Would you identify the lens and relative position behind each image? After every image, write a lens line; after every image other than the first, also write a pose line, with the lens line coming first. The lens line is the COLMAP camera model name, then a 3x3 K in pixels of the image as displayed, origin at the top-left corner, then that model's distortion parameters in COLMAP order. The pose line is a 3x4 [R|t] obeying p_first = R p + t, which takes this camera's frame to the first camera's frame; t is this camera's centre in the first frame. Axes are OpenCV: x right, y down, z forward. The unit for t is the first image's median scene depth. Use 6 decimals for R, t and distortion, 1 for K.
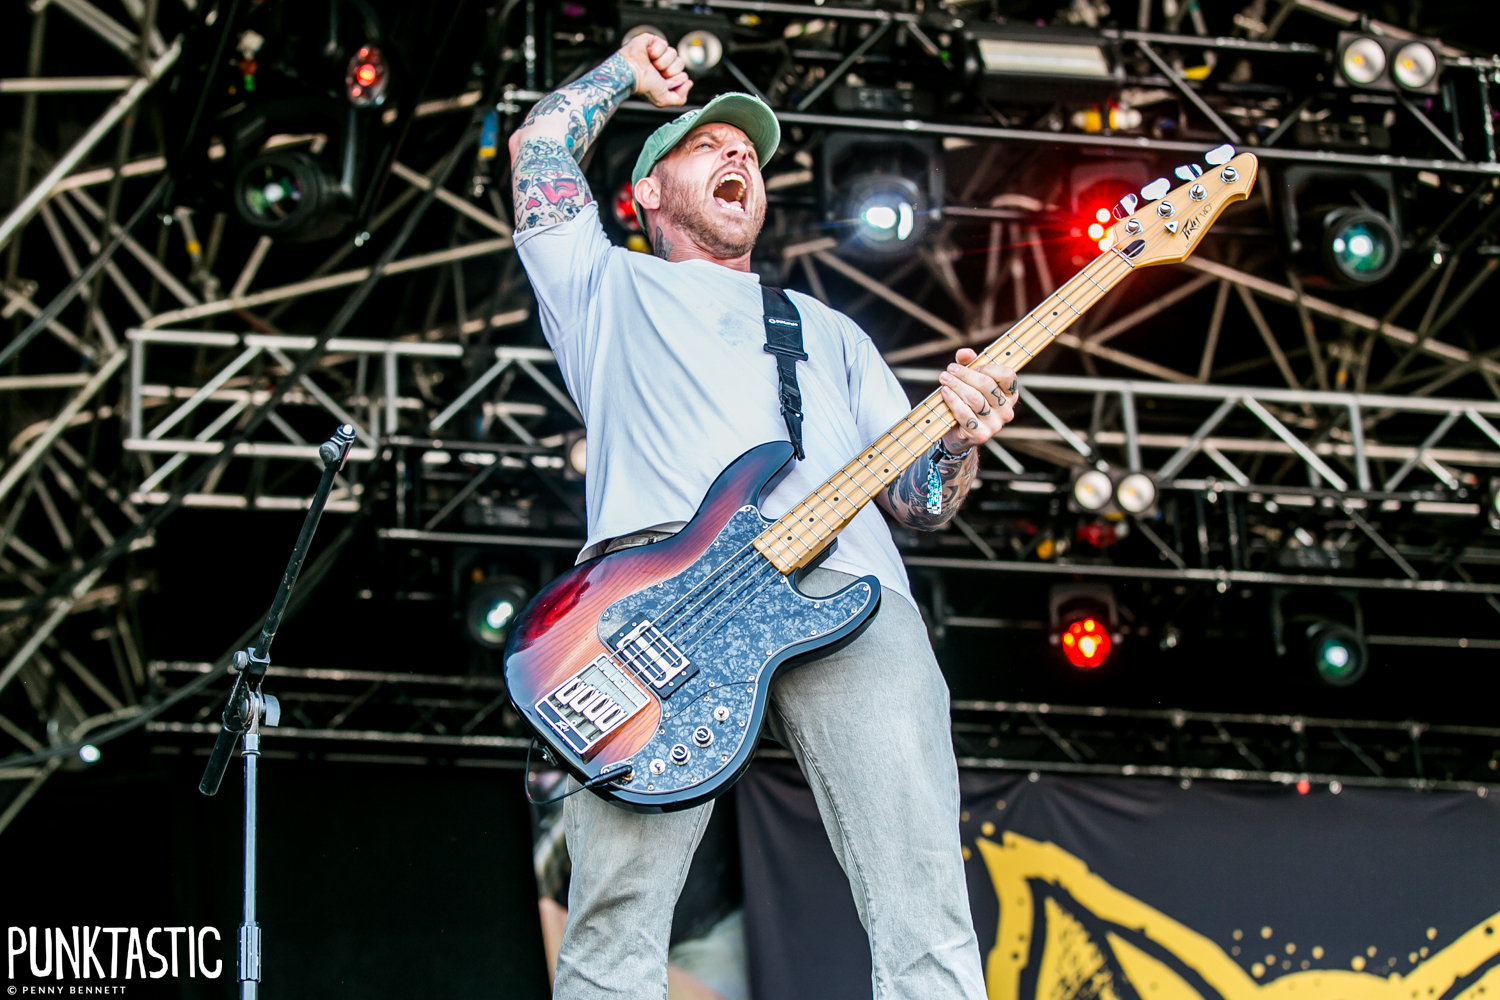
lens RADIAL K [[3211.6, 0, 750.0], [0, 3211.6, 500.0], [0, 0, 1]] dist [-0.064427, 0.183831]
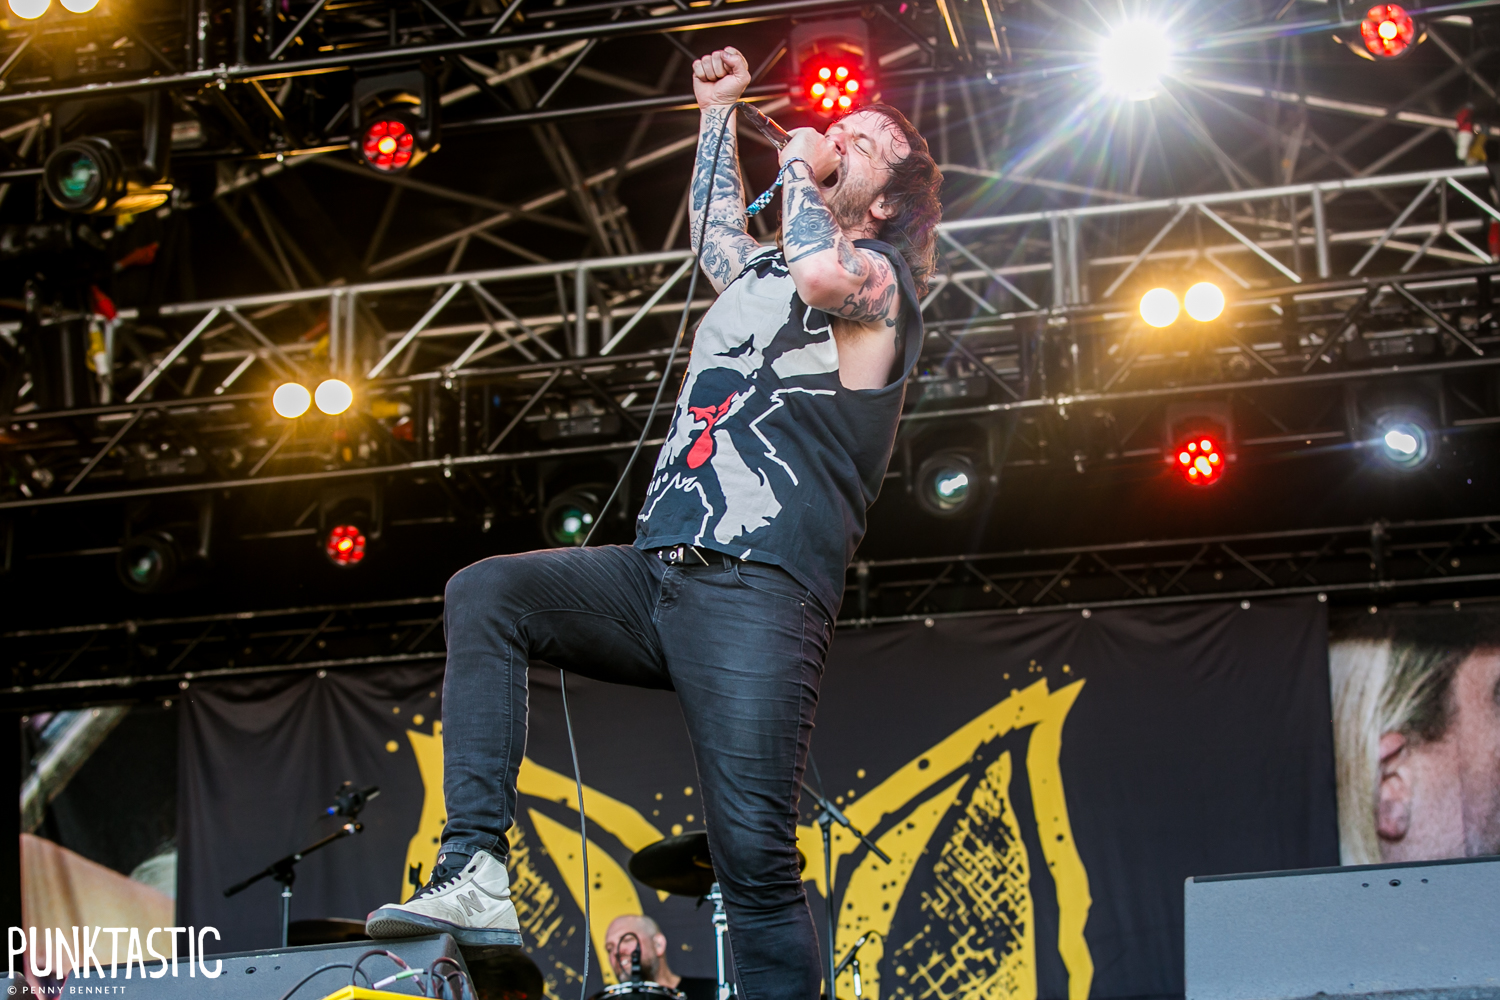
lens RADIAL K [[3206.3, 0, 750.0], [0, 3206.3, 500.0], [0, 0, 1]] dist [-0.026485, 0.003532]
pose [[0.947474, -0.131349, -0.291616, 0.484214], [0.144534, 0.989208, 0.024043, 0.022586], [0.285310, -0.064928, 0.956233, 0.044740]]
